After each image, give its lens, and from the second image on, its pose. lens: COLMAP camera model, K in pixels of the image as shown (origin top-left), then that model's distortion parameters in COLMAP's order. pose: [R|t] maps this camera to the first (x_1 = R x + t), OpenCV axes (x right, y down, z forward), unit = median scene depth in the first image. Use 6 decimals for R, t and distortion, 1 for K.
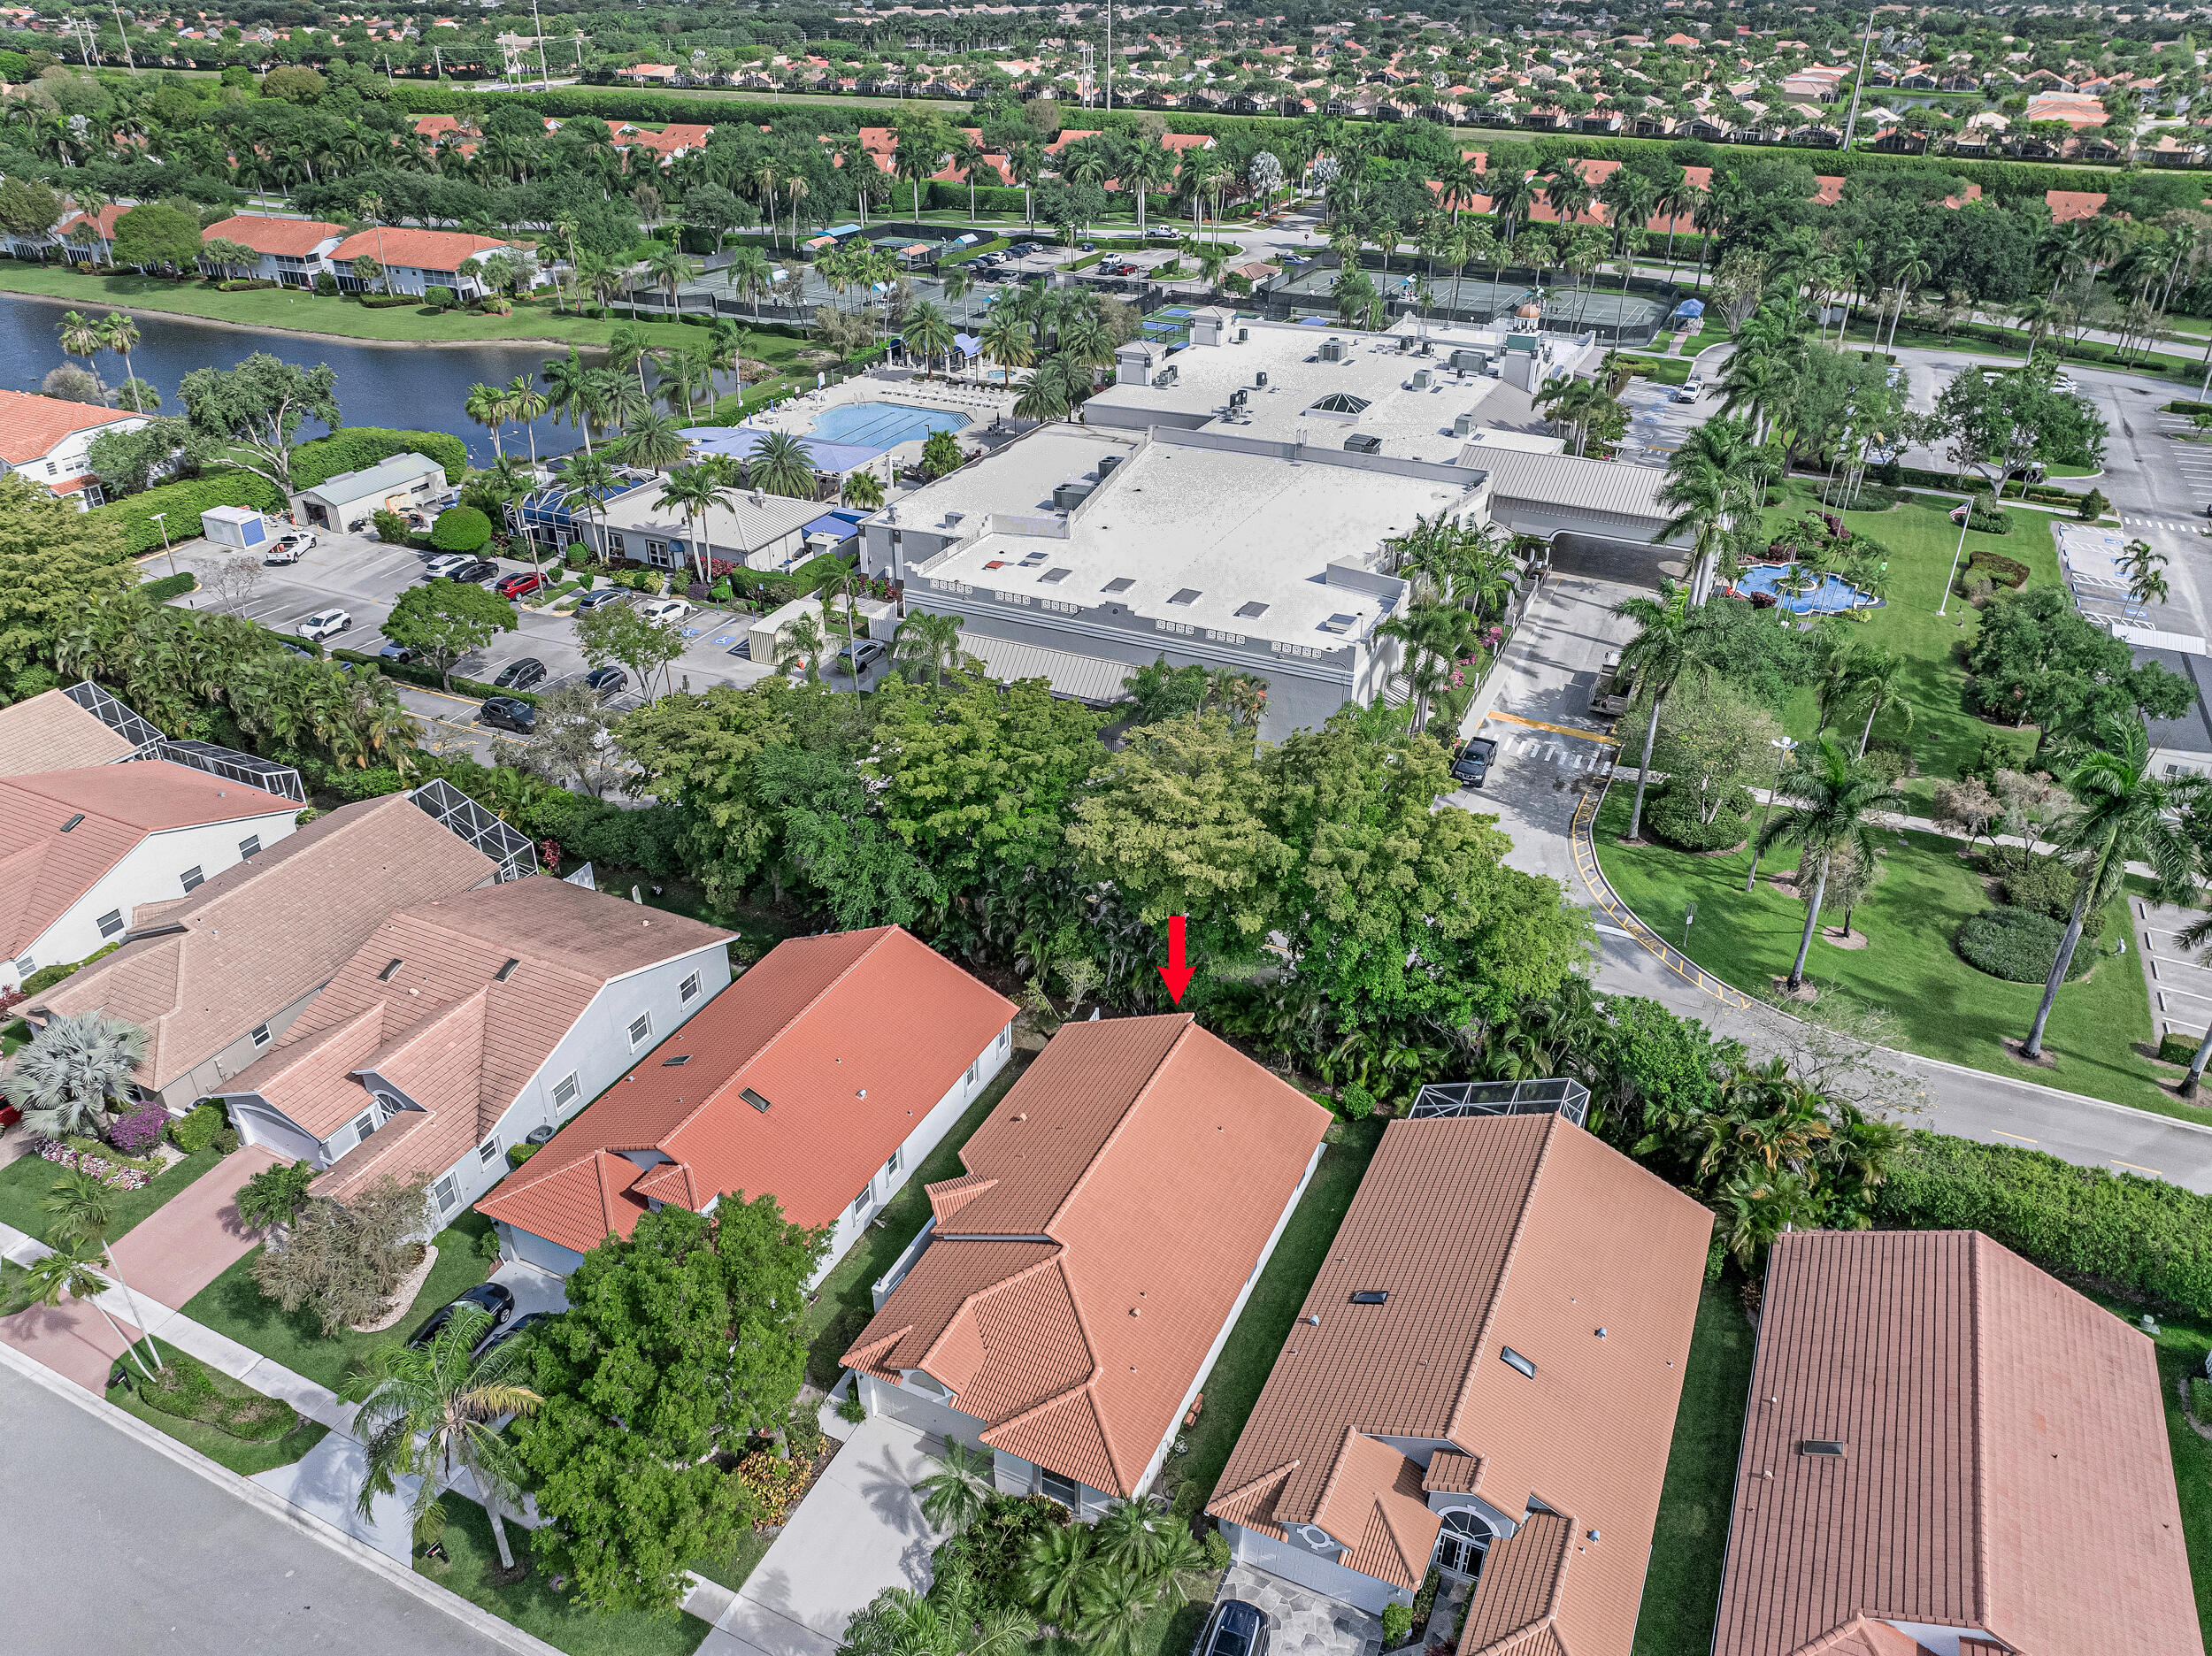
lens RADIAL K [[1551.1, 0, 1105.7], [0, 1551.1, 815.9], [0, 0, 1]] dist [-0.043575, 0.001698]
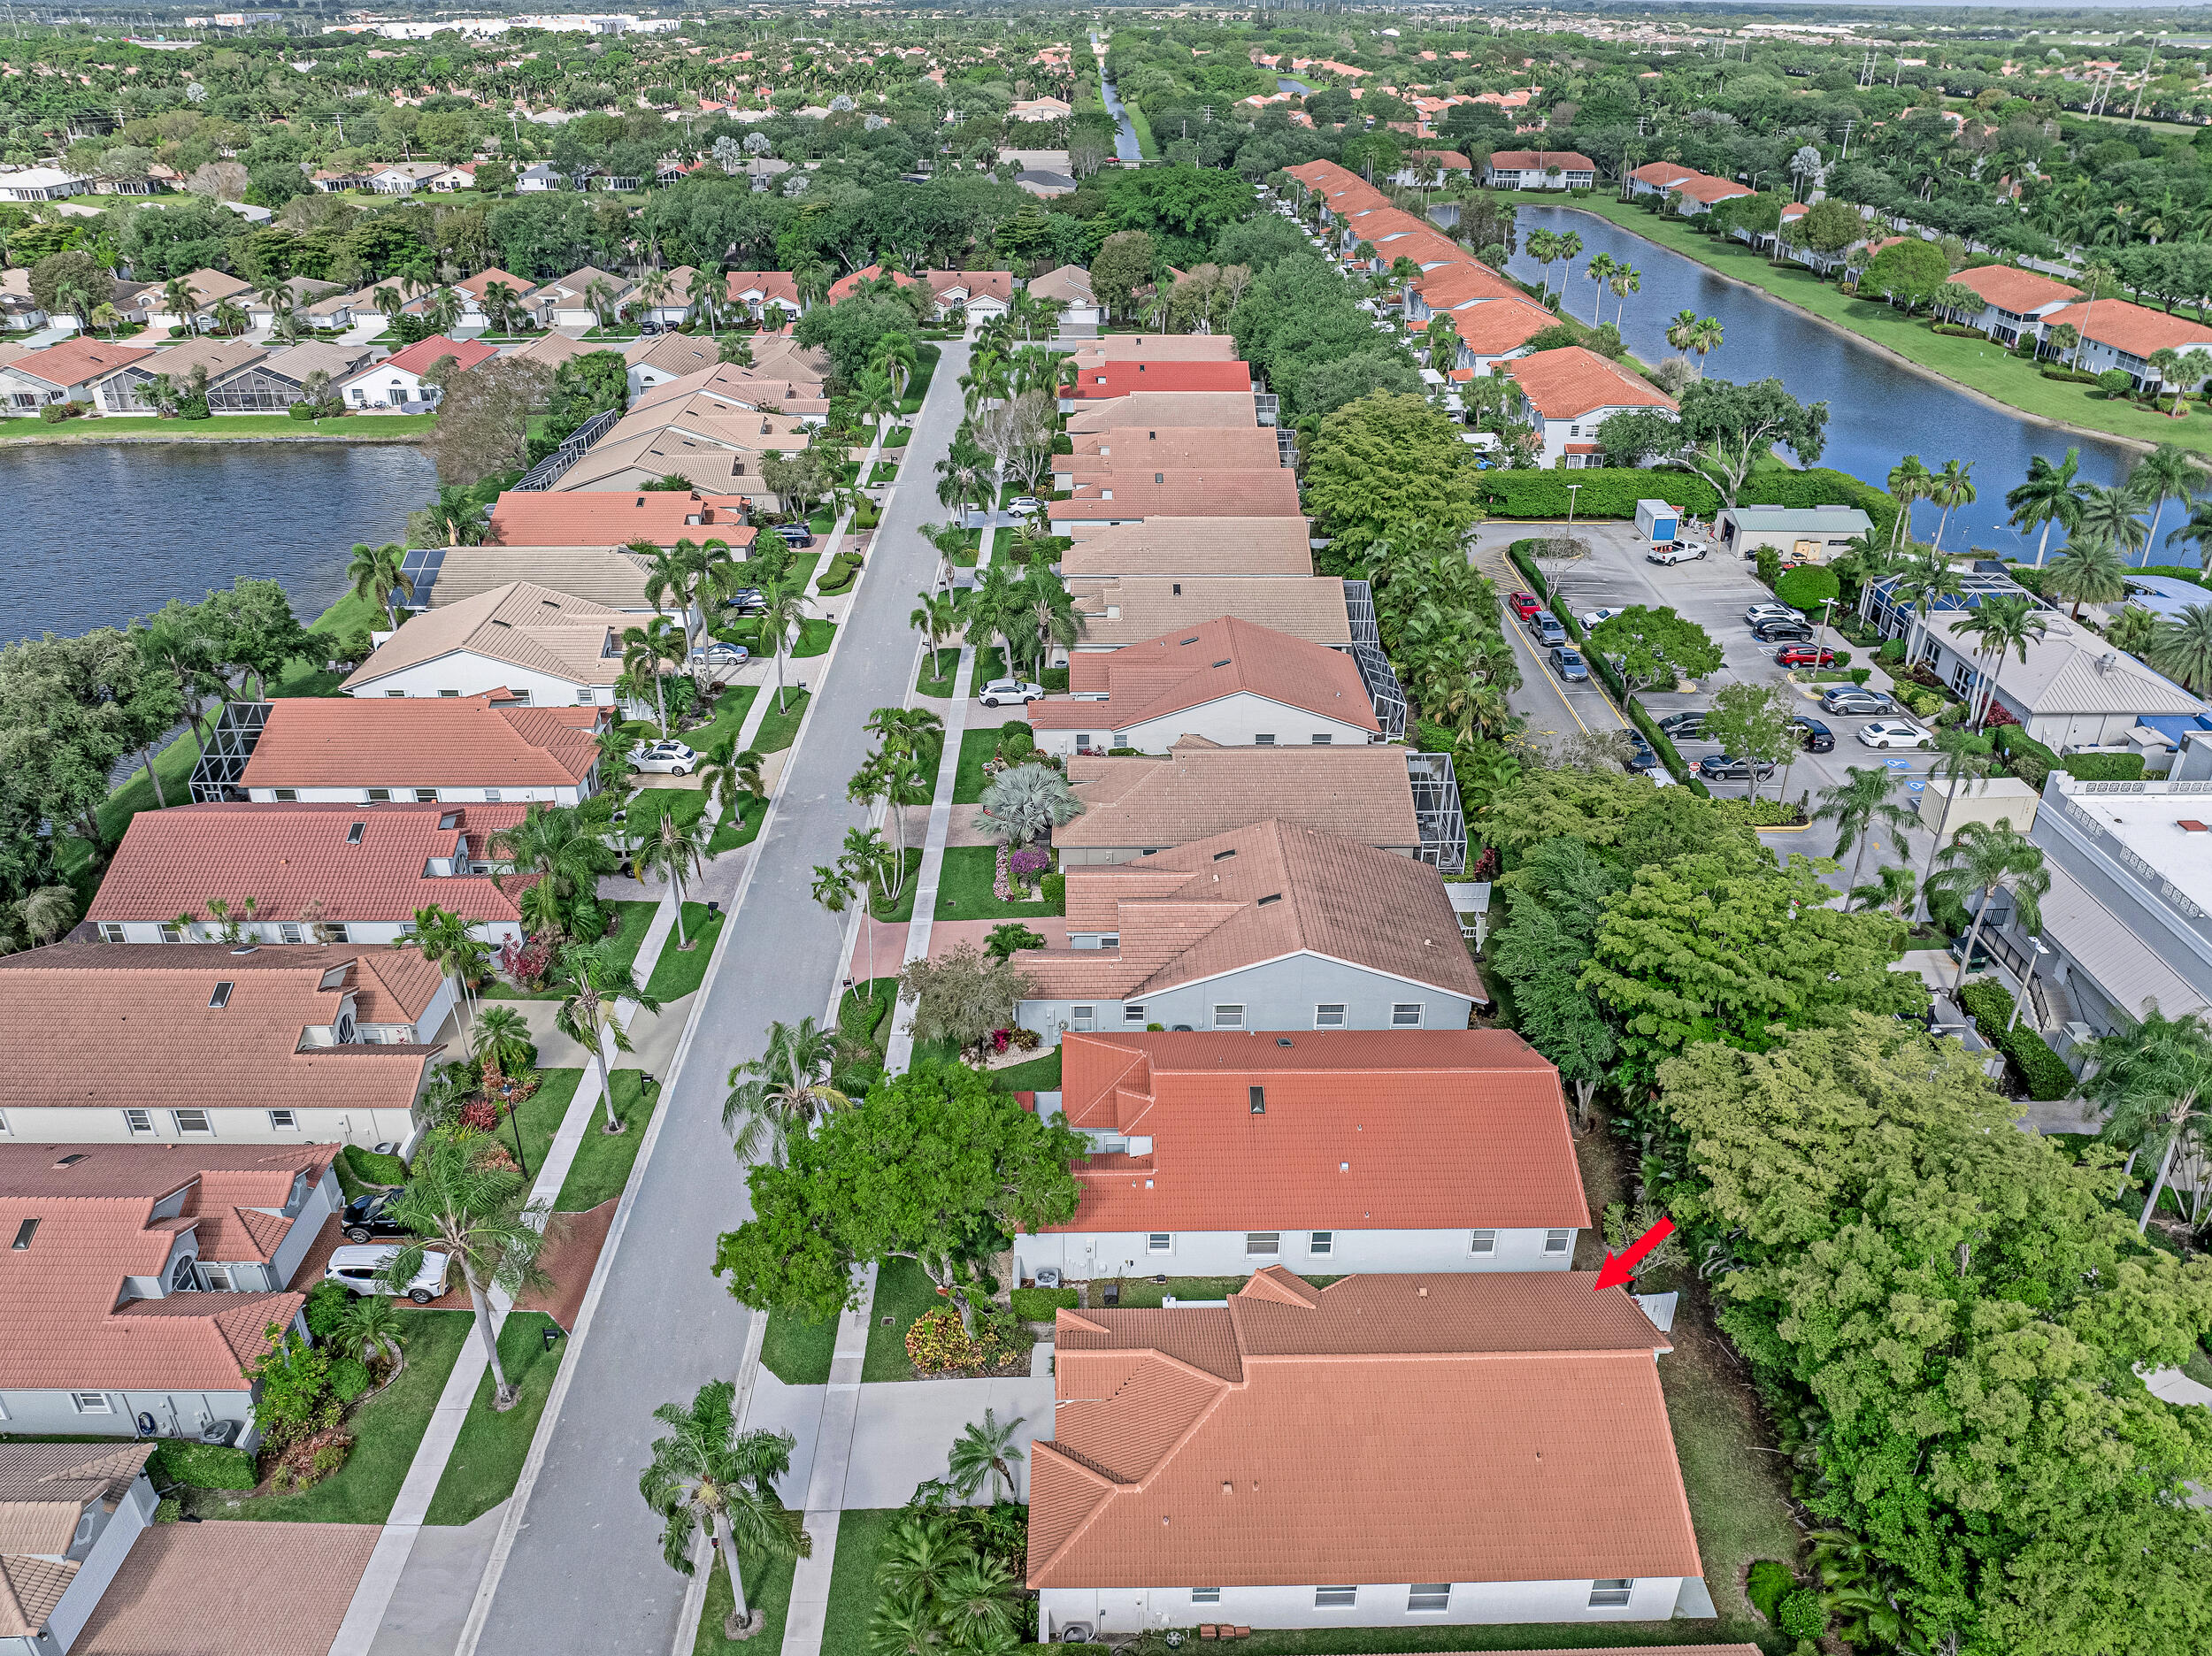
lens RADIAL K [[1559.2, 0, 1106.0], [0, 1559.2, 828.0], [0, 0, 1]] dist [-0.041144, 0.003226]
pose [[0.436600, 0.423023, -0.793997, 0.208846], [-0.442472, 0.869405, 0.219894, -0.068226], [0.783326, 0.255315, 0.566758, 0.133351]]
